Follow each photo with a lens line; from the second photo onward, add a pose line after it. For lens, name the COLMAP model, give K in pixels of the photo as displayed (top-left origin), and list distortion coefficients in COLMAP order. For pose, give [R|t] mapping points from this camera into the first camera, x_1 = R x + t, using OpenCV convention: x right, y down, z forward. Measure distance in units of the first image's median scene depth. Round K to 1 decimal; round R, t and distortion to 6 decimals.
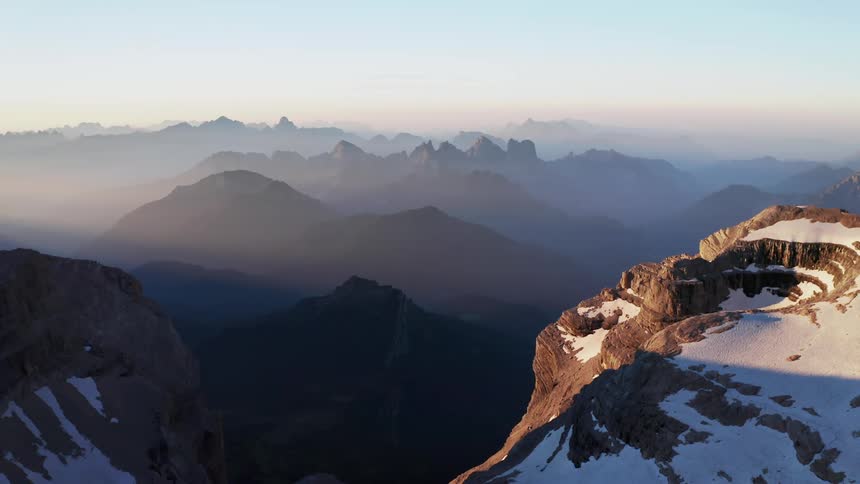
lens RADIAL K [[701.4, 0, 430.8], [0, 701.4, 241.8], [0, 0, 1]] dist [-0.177035, 0.014799]
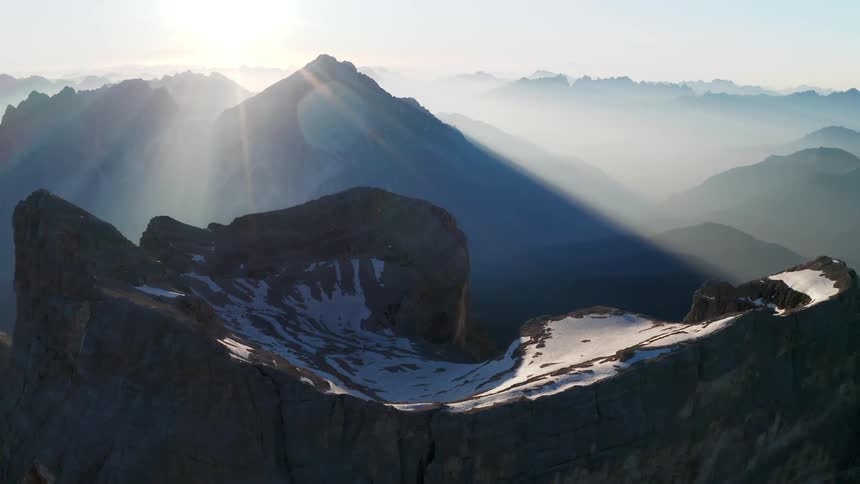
lens RADIAL K [[701.4, 0, 429.9], [0, 701.4, 242.2], [0, 0, 1]] dist [-0.177035, 0.014799]
pose [[0.630227, 0.205952, -0.748597, 0.851186], [-0.158121, 0.978016, 0.135950, -0.112406], [0.760139, 0.032689, 0.648937, -0.148814]]
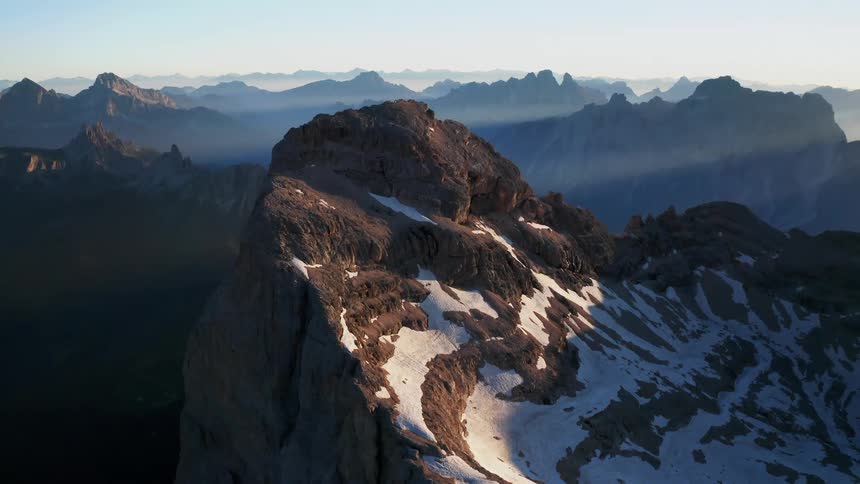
lens RADIAL K [[701.4, 0, 425.0], [0, 701.4, 247.0], [0, 0, 1]] dist [-0.177035, 0.014799]
pose [[-0.527634, 0.208489, -0.823489, 0.711368], [-0.177373, 0.921005, 0.346826, -0.129006], [0.830747, 0.329062, -0.448973, 0.457766]]
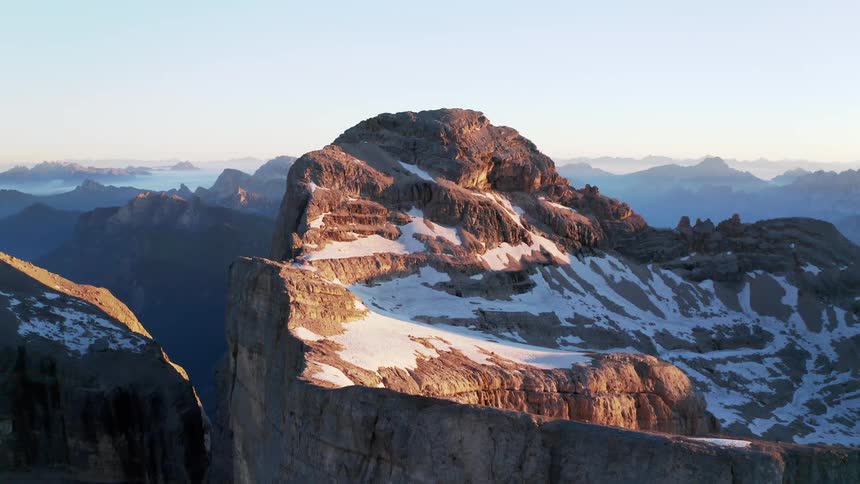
lens RADIAL K [[701.4, 0, 426.0], [0, 701.4, 243.3], [0, 0, 1]] dist [-0.177035, 0.014799]
pose [[-0.867118, 0.059101, -0.494584, 0.639881], [-0.106051, 0.948264, 0.299247, -0.126327], [0.486682, 0.311934, -0.815989, 0.995108]]
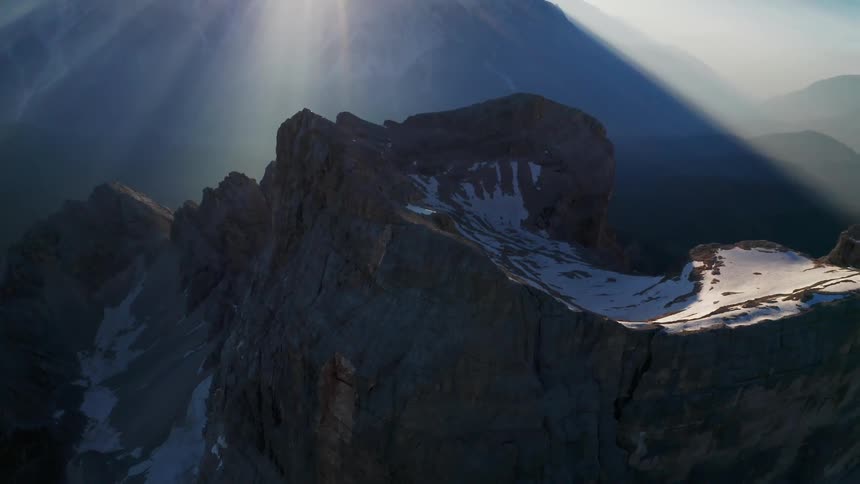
lens RADIAL K [[701.4, 0, 431.7], [0, 701.4, 239.0], [0, 0, 1]] dist [-0.177035, 0.014799]
pose [[0.525695, 0.386384, -0.757860, 0.818000], [-0.209486, 0.922260, 0.324889, -0.169652], [0.824476, -0.012031, 0.565769, -0.378551]]
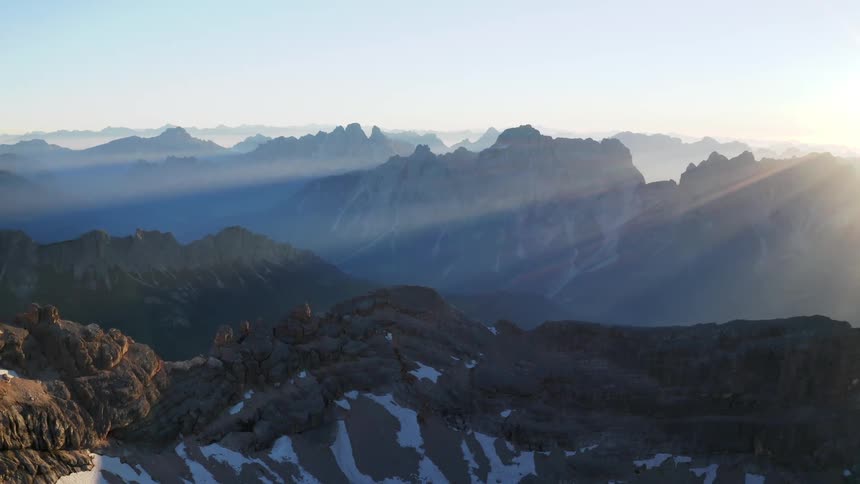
lens RADIAL K [[701.4, 0, 433.3], [0, 701.4, 239.0], [0, 0, 1]] dist [-0.177035, 0.014799]
pose [[-0.285316, 0.150793, -0.946497, 0.224020], [-0.205948, 0.954831, 0.214202, -0.129037], [0.936045, 0.256044, -0.241374, 0.563186]]
